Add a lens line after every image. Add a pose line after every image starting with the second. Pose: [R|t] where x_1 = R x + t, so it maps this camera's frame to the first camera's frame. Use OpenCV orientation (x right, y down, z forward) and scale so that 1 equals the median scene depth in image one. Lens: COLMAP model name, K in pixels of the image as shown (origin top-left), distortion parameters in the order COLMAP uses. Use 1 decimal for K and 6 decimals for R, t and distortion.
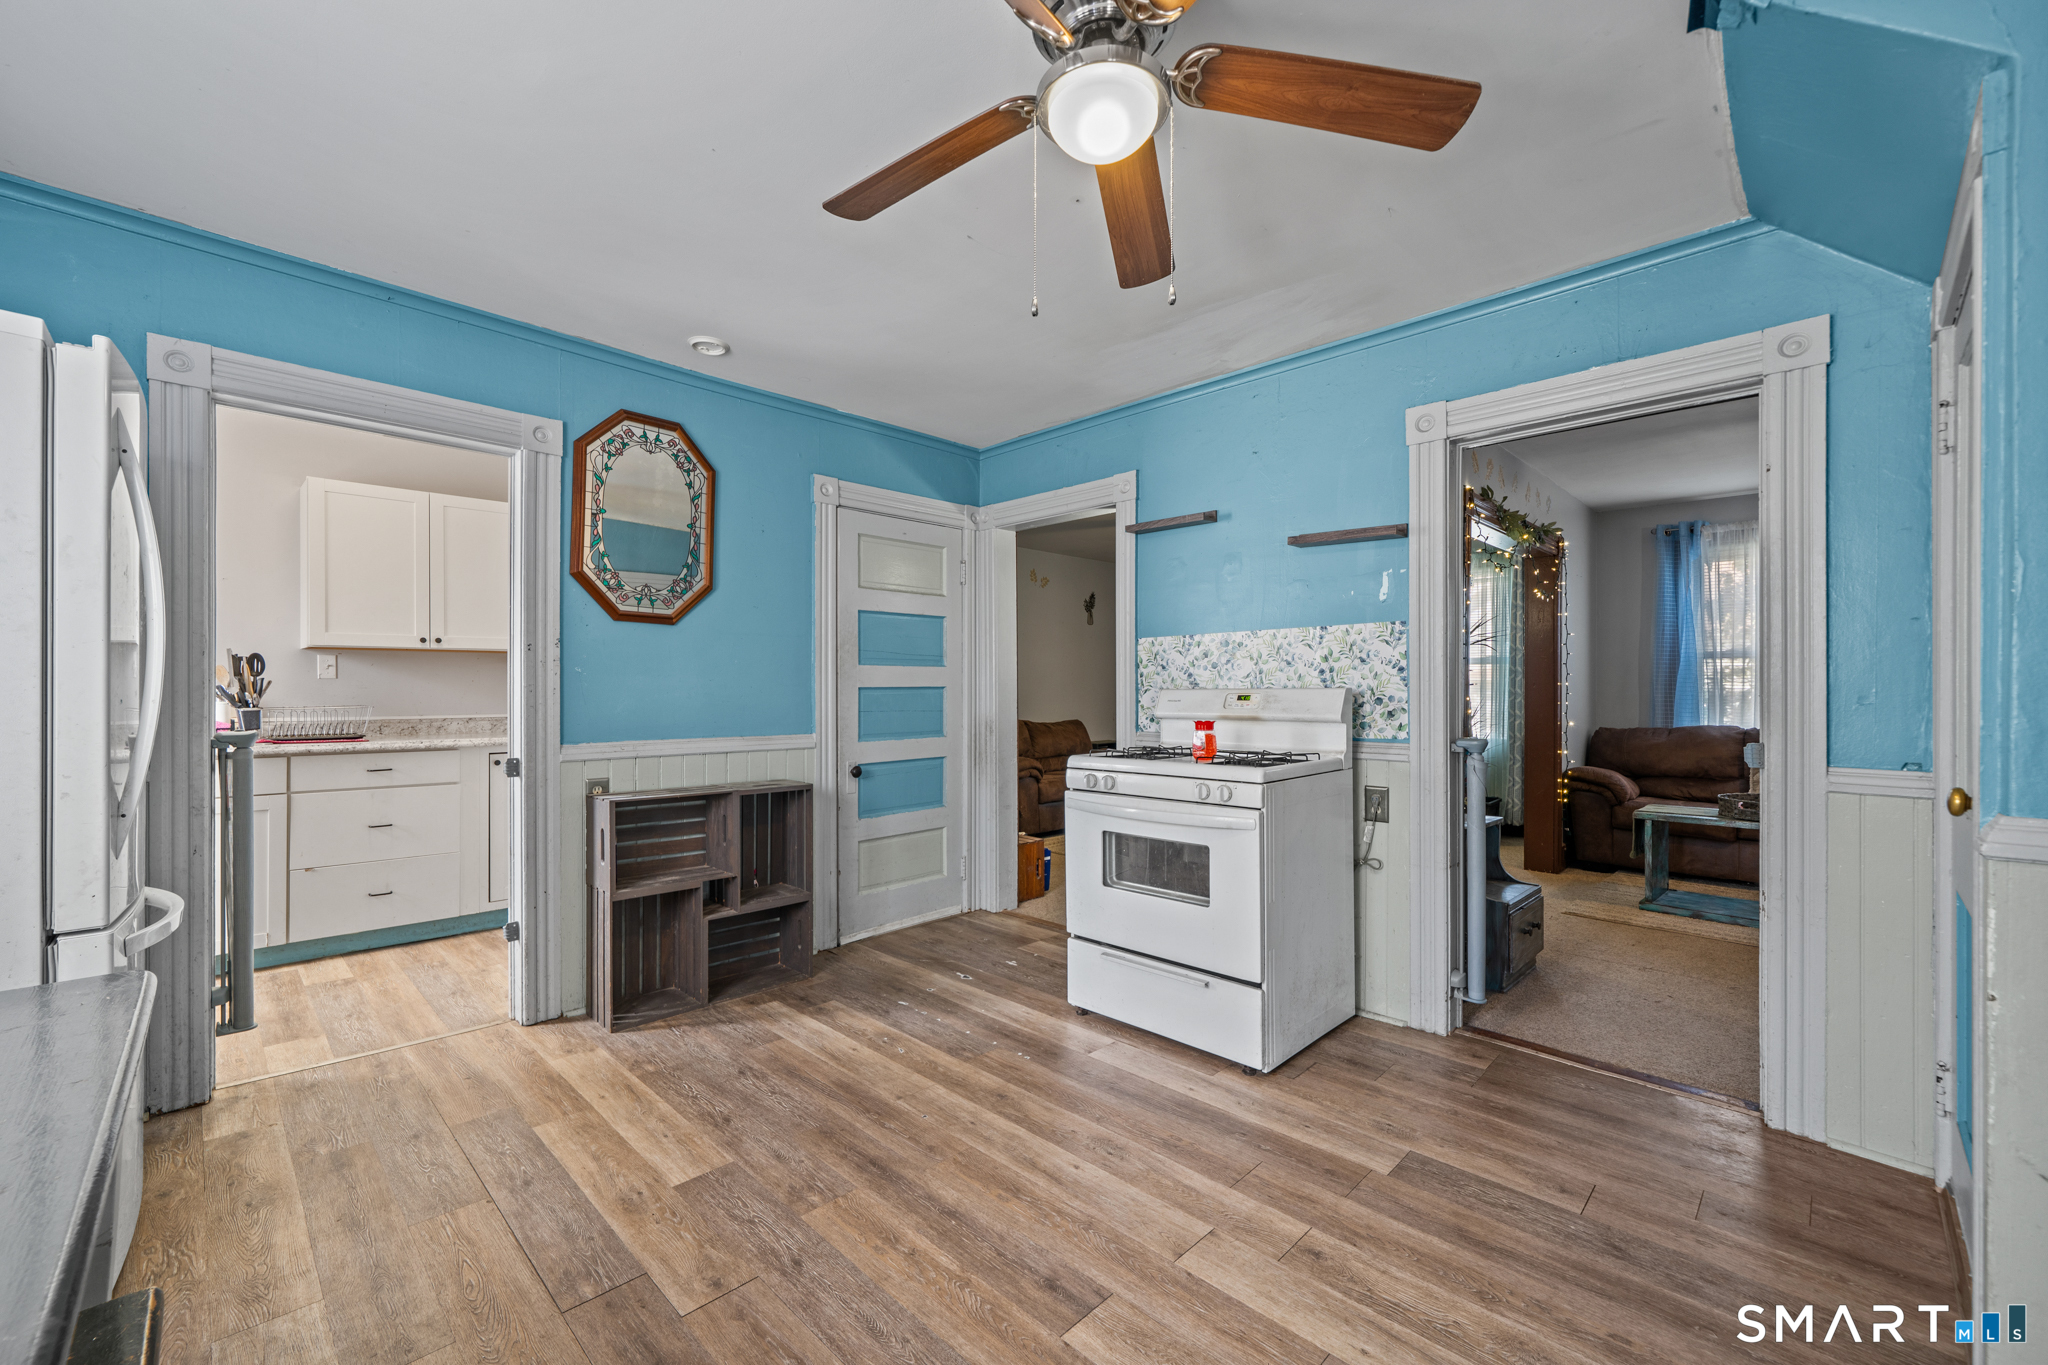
lens RADIAL K [[835.2, 0, 1002.8], [0, 835.2, 683.3], [0, 0, 1]] dist [0.000695, -0.000107]
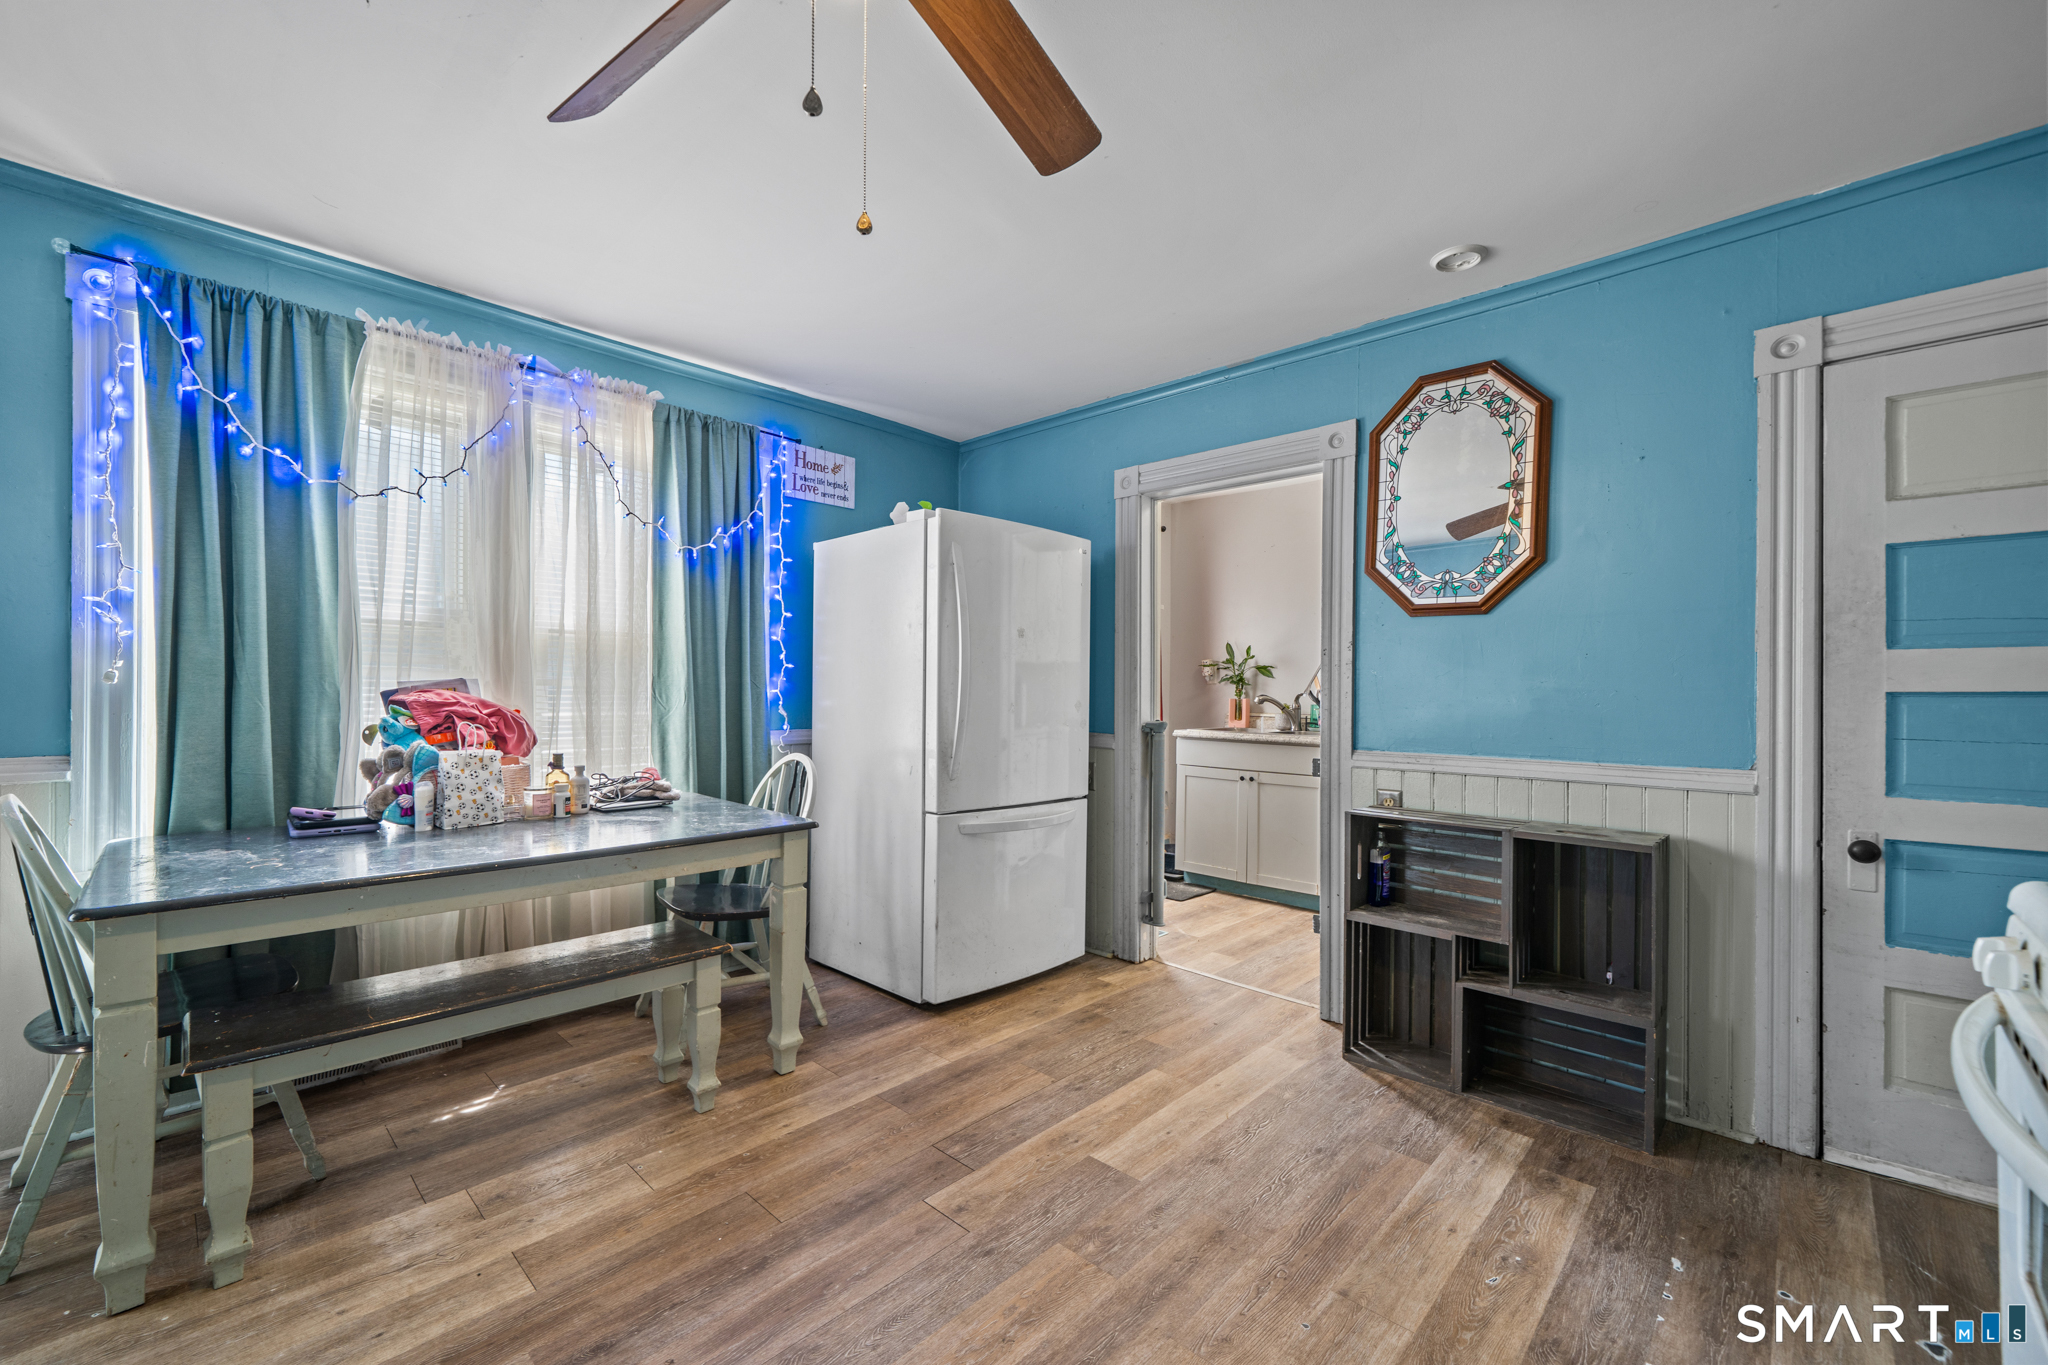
lens RADIAL K [[838.9, 0, 1009.6], [0, 838.9, 689.3], [0, 0, 1]] dist [-0.000155, -0.000011]
pose [[0.021484, -0.003349, -0.999764, 0.429382], [-0.000560, 0.999994, -0.003362, 0.006264], [0.999769, 0.000632, 0.021482, 0.554679]]
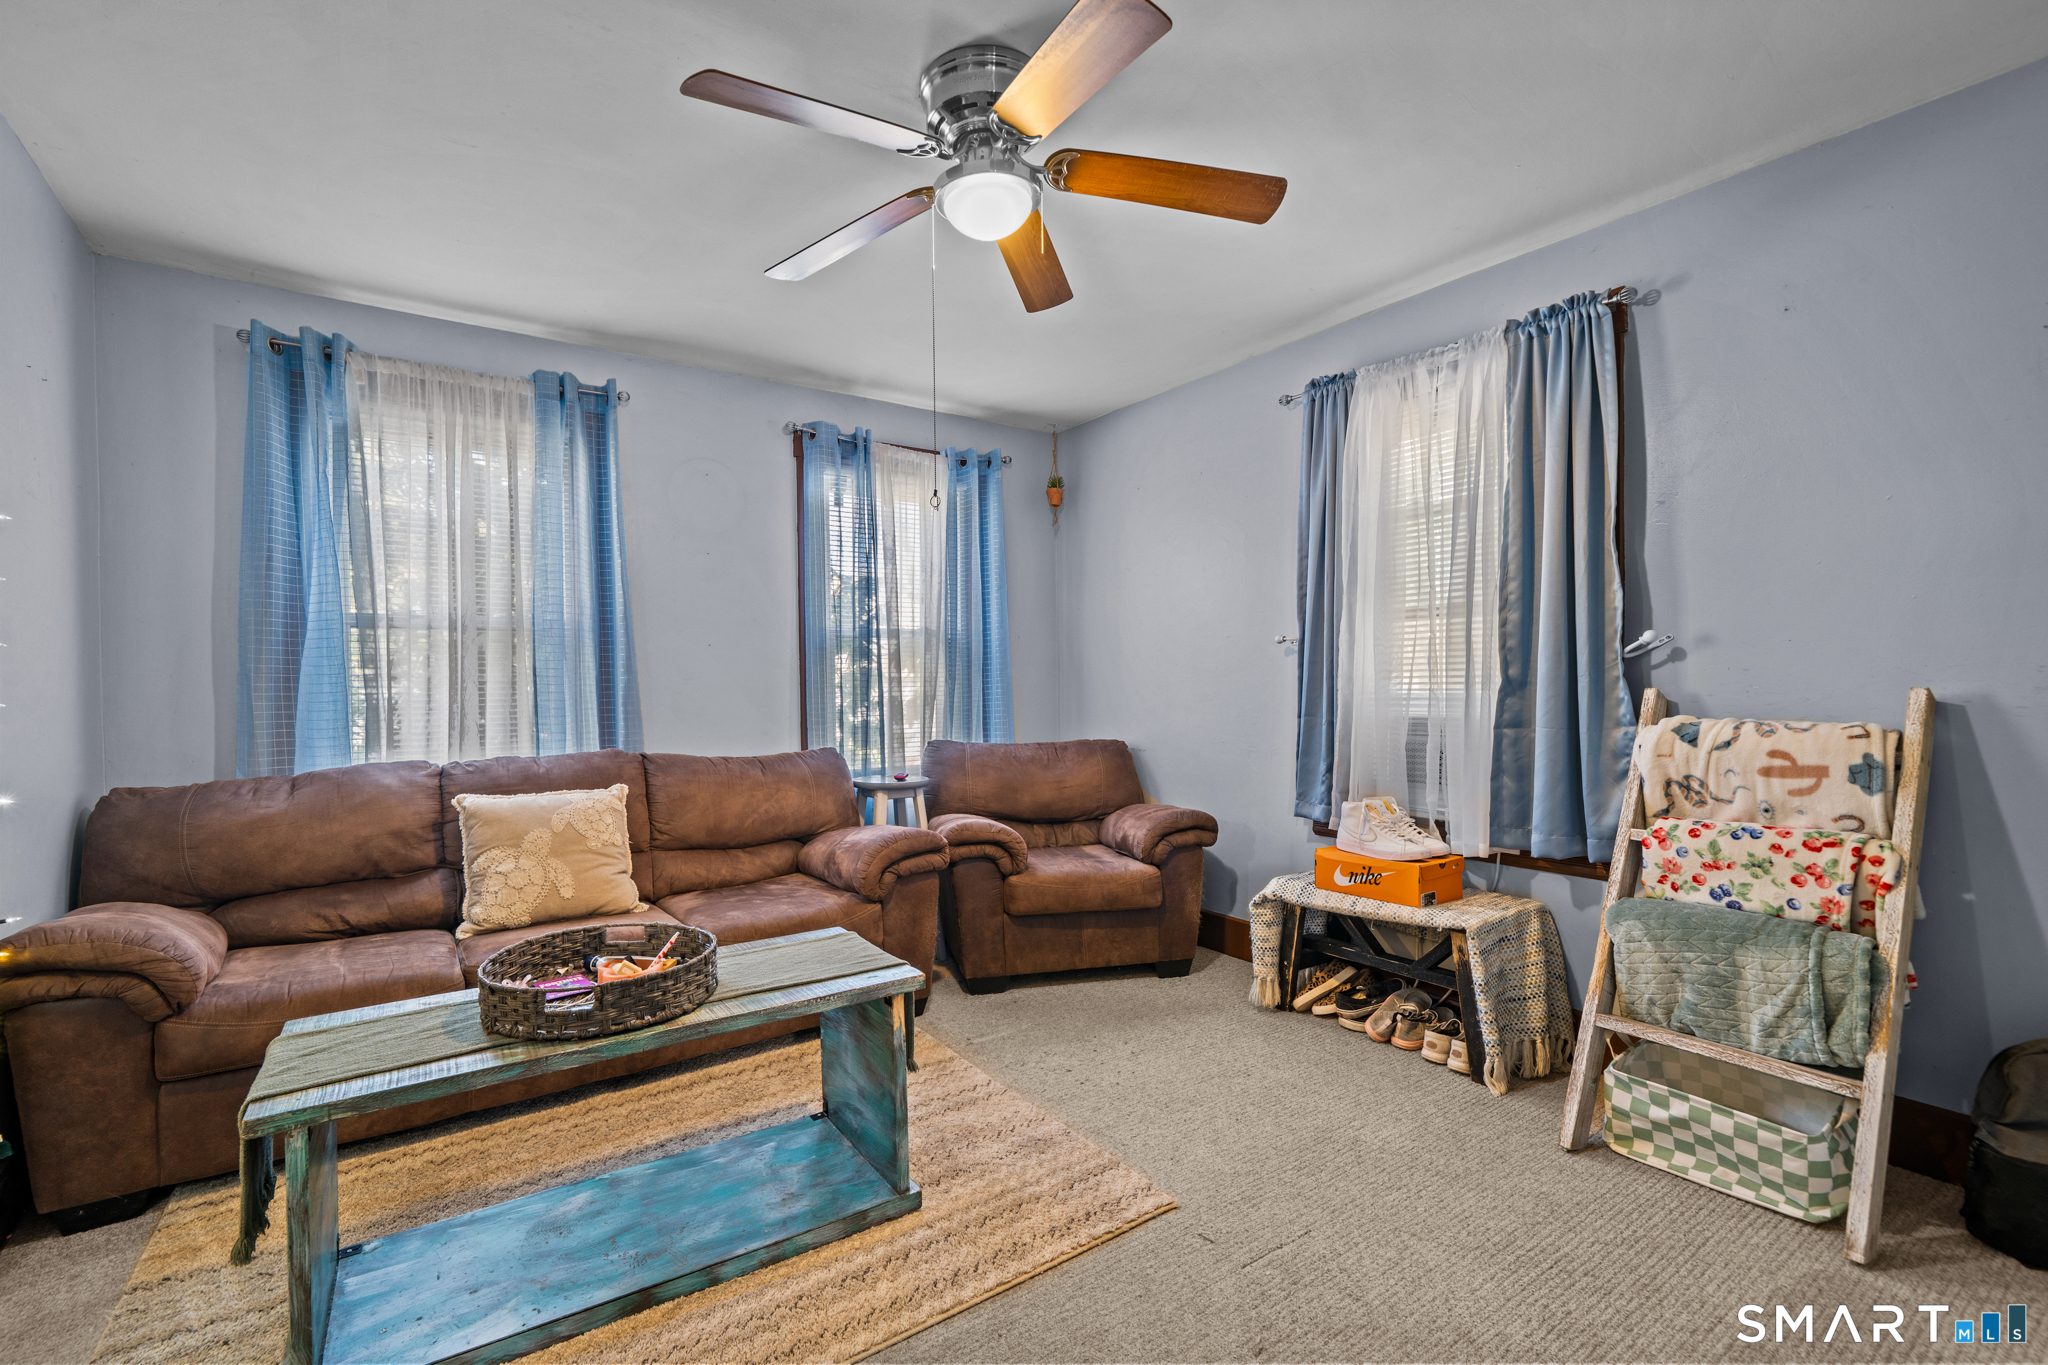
lens RADIAL K [[901.2, 0, 1011.0], [0, 901.2, 693.5], [0, 0, 1]] dist [0.001374, -0.000101]
pose [[0.172109, -0.010911, 0.985017, 0.719160], [0.006805, 0.999928, 0.009888, 0.013205], [-0.985054, 0.005002, 0.172171, 0.993419]]
